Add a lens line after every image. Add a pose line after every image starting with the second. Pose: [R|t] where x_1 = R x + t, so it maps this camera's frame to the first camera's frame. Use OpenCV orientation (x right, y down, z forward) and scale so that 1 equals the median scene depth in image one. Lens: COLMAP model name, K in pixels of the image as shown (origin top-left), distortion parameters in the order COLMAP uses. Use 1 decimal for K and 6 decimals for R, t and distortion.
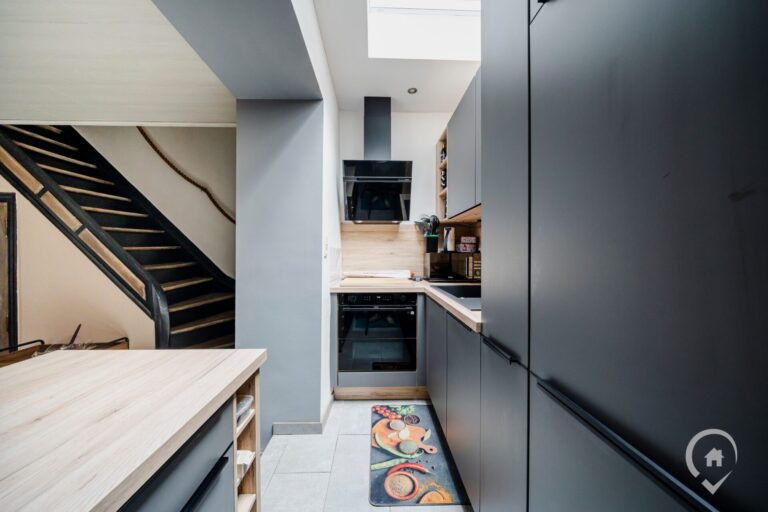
lens RADIAL K [[262.3, 0, 381.2], [0, 262.3, 254.8], [0, 0, 1]] dist [-0.002052, -0.000027]
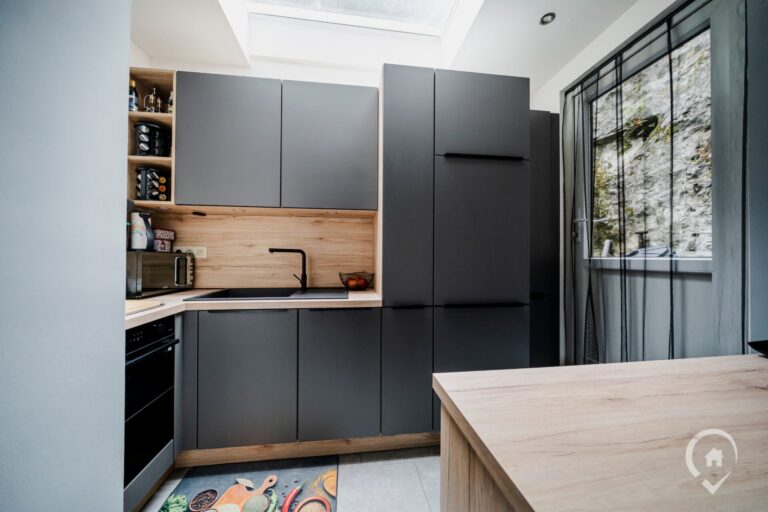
lens RADIAL K [[262.3, 0, 382.3], [0, 262.3, 256.1], [0, 0, 1]] dist [-0.002052, -0.000027]
pose [[-0.111725, 0.002479, 0.993736, -0.681981], [0.000858, 0.999997, -0.002398, 0.007550], [-0.993739, 0.000585, -0.111726, 0.705993]]
